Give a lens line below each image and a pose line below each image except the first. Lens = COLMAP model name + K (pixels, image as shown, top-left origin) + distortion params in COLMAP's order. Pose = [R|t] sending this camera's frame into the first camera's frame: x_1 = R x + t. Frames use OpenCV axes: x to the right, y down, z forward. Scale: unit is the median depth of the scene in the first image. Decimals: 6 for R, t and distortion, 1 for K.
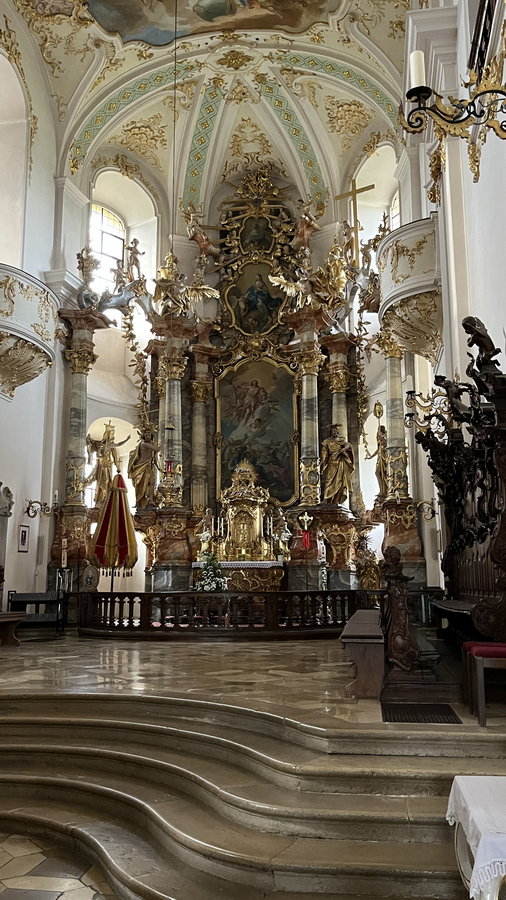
lens RADIAL K [[766.6, 0, 261.3], [0, 766.6, 448.0], [0, 0, 1]] dist [0.026224, -0.001083]
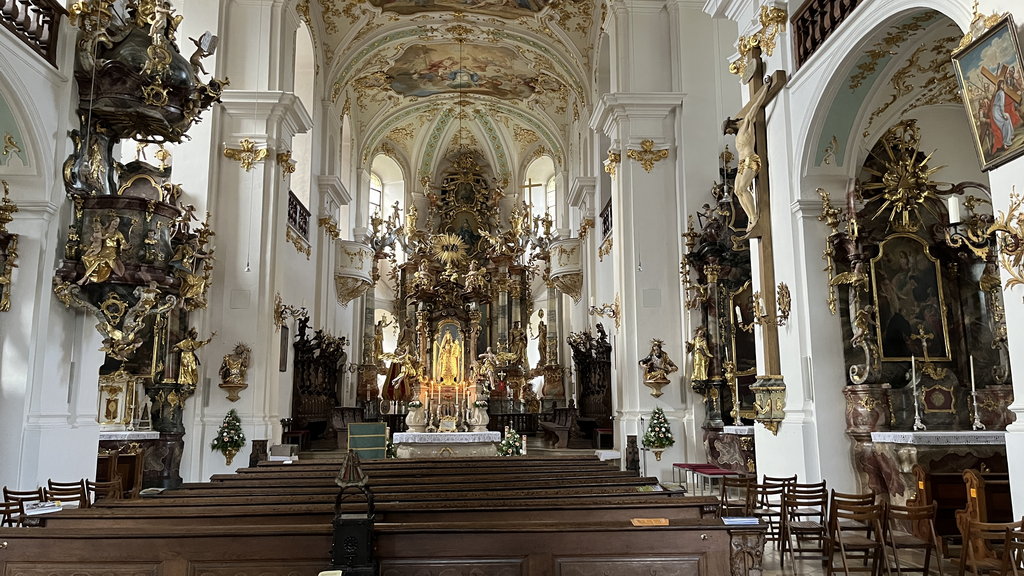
lens RADIAL K [[777.3, 0, 512.0], [0, 777.3, 288.0], [0, 0, 1]] dist [0.090484, -0.105254]
pose [[0.982320, 0.032128, 0.184433, -0.241633], [-0.036015, 0.999193, 0.017766, -0.133569], [-0.183713, -0.024094, 0.982685, -0.743701]]
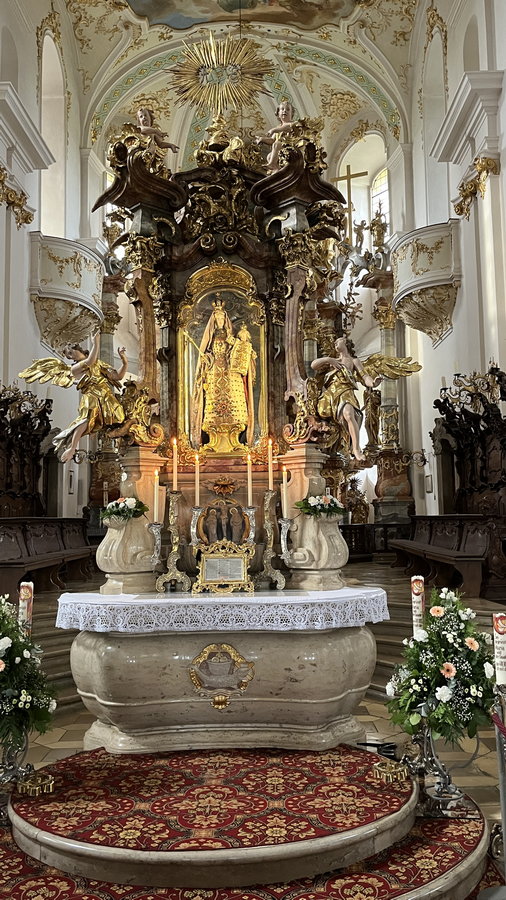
lens RADIAL K [[766.6, 0, 261.3], [0, 766.6, 448.0], [0, 0, 1]] dist [0.026224, -0.001083]
pose [[0.989517, 0.004343, 0.144351, -0.171285], [-0.016374, 0.996476, 0.082261, -0.026538], [-0.143485, -0.083762, 0.986101, -0.133139]]
